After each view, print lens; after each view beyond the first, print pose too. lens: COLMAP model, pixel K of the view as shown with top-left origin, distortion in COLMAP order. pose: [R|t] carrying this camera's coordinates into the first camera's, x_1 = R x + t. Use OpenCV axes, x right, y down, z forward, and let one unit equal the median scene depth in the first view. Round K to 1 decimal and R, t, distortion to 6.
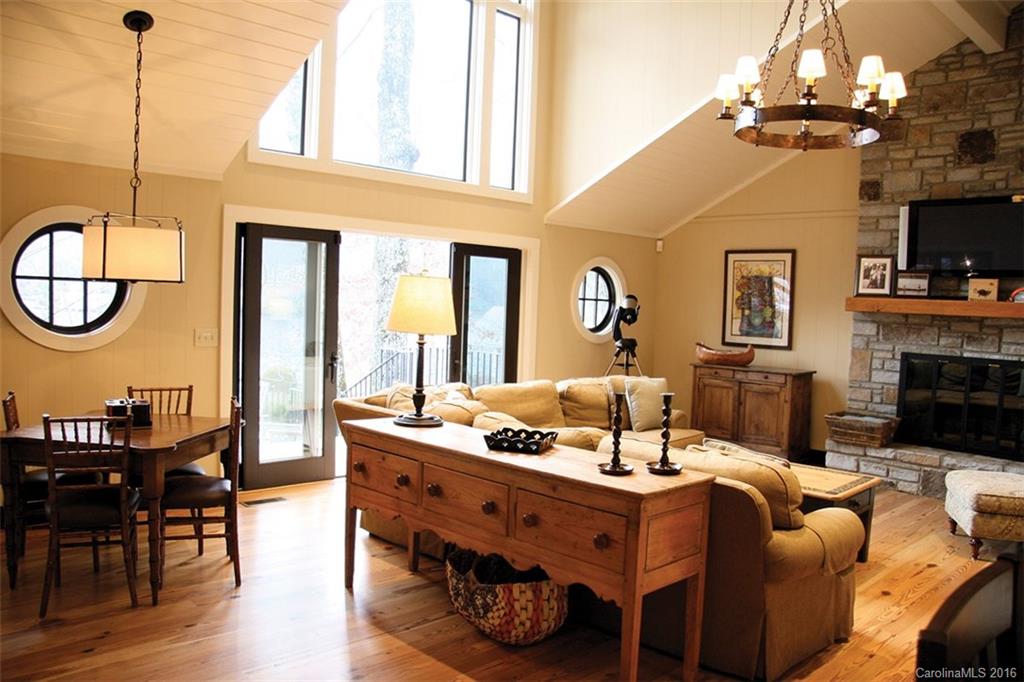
lens RADIAL K [[788.0, 0, 510.6], [0, 788.0, 360.0], [0, 0, 1]] dist [-0.172892, 0.140578]
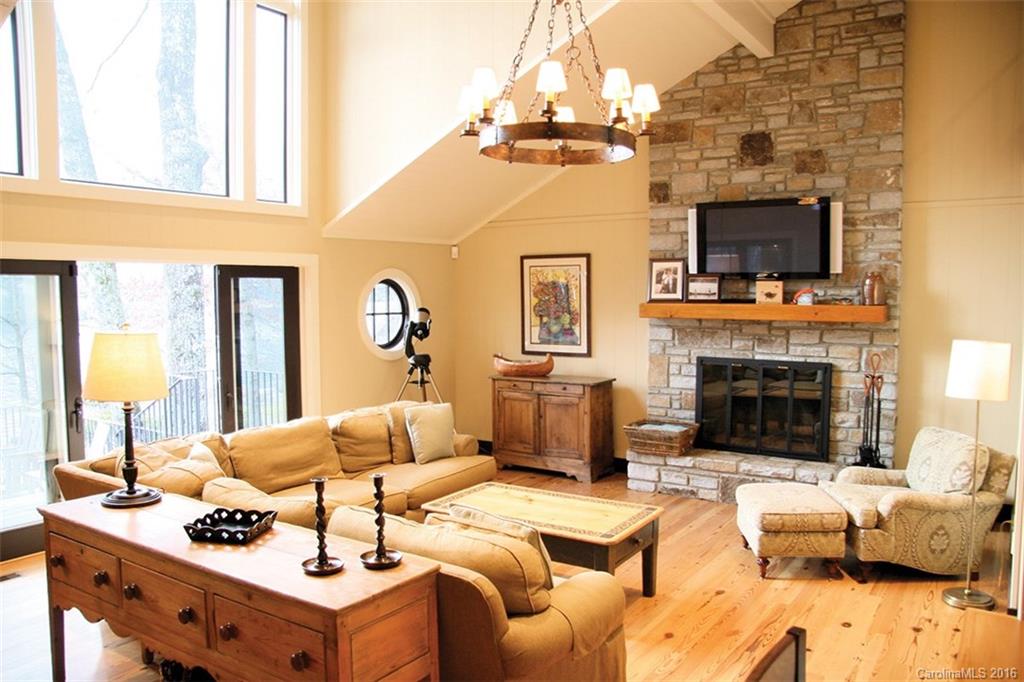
lens RADIAL K [[788.0, 0, 510.6], [0, 788.0, 360.0], [0, 0, 1]] dist [-0.172892, 0.140578]
pose [[0.978456, -0.056624, 0.198541, 0.081364], [0.053652, 0.998353, 0.020326, -0.041715], [-0.199365, -0.009236, 0.979882, 0.059968]]
